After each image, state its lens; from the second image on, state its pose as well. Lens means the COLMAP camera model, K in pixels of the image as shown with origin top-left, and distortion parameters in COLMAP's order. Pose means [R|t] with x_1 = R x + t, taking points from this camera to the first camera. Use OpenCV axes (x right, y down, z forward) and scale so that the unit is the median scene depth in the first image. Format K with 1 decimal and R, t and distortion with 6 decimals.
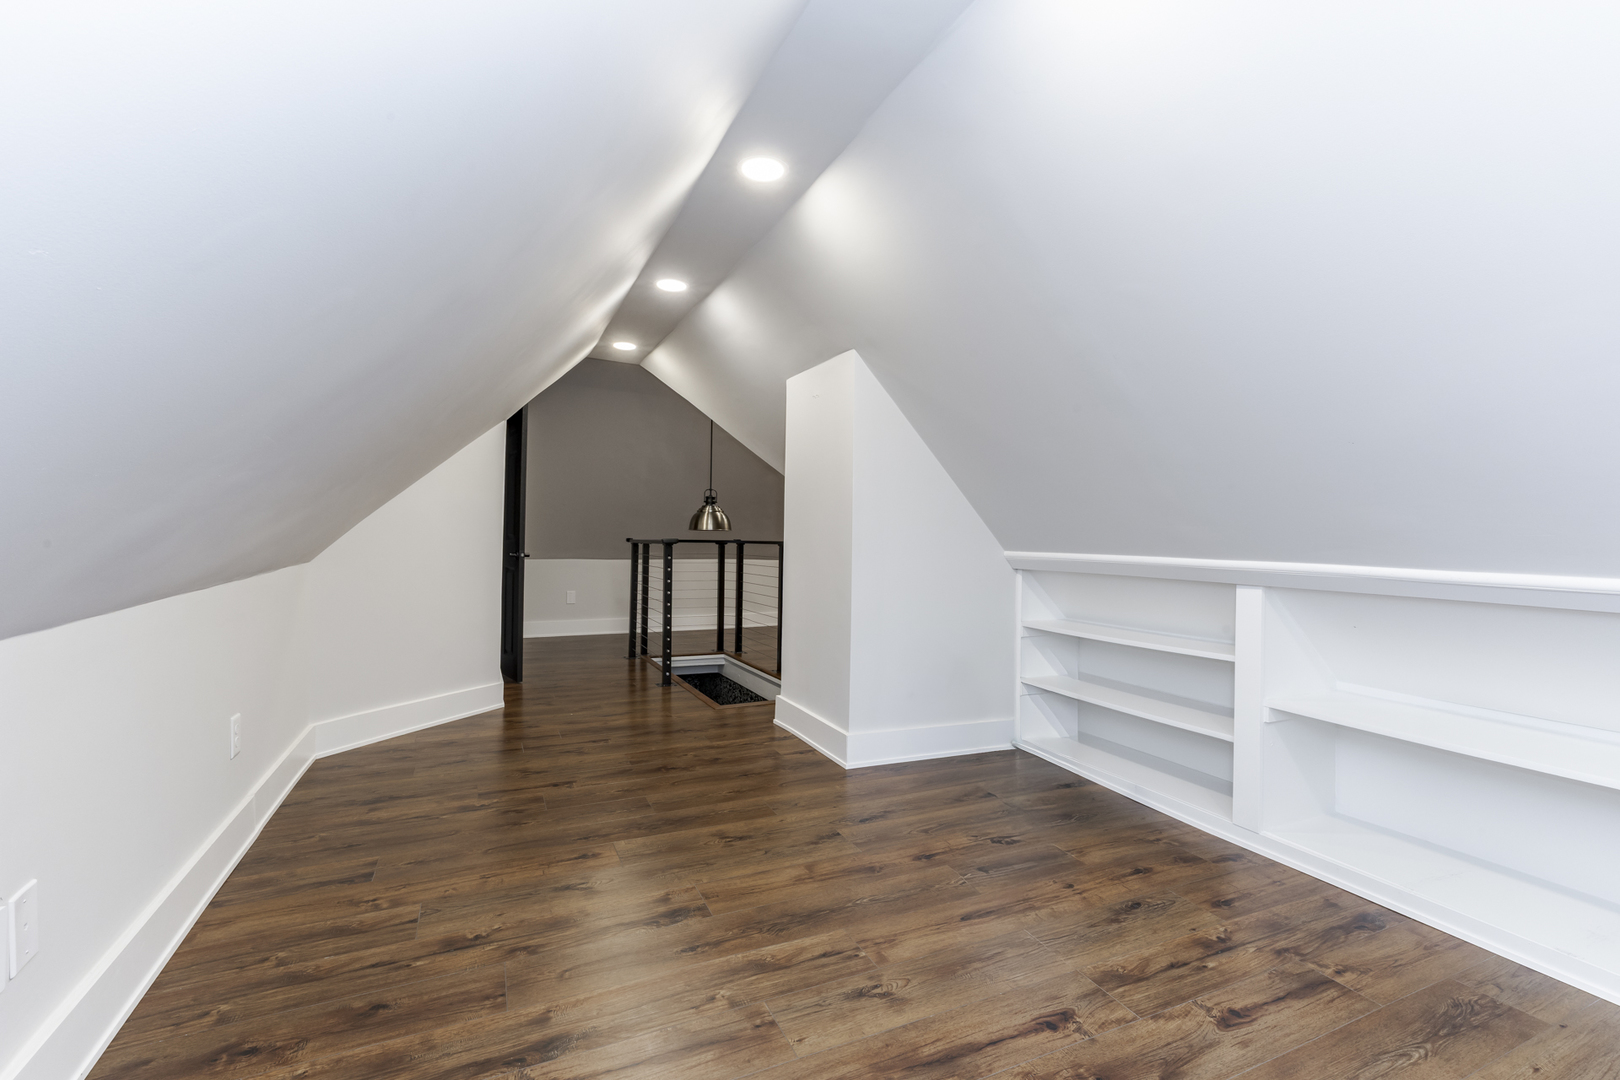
lens RADIAL K [[710.7, 0, 805.8], [0, 710.7, 536.4], [0, 0, 1]] dist [-0.006856, 0.002205]
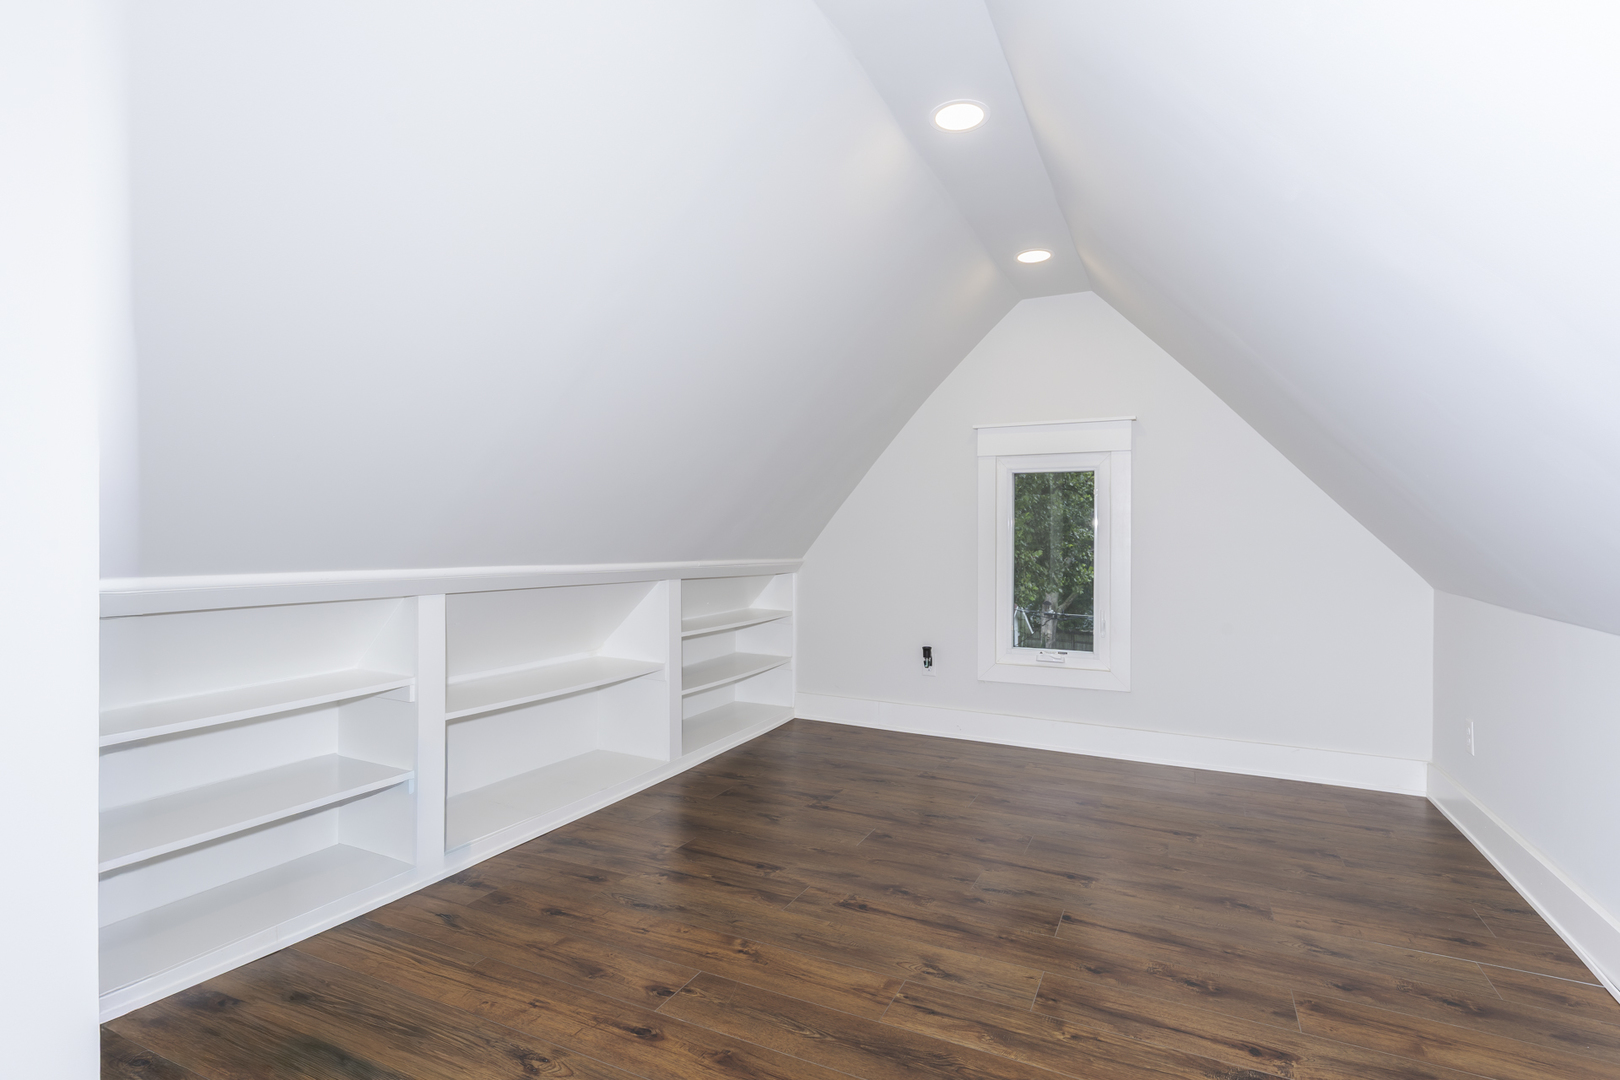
lens RADIAL K [[833.5, 0, 801.4], [0, 833.5, 539.3], [0, 0, 1]] dist [-0.010773, 0.001402]
pose [[-0.652401, -0.017423, 0.757674, -0.685183], [-0.010273, 0.999847, 0.014146, -0.027764], [-0.757805, 0.001446, -0.652480, 1.894125]]
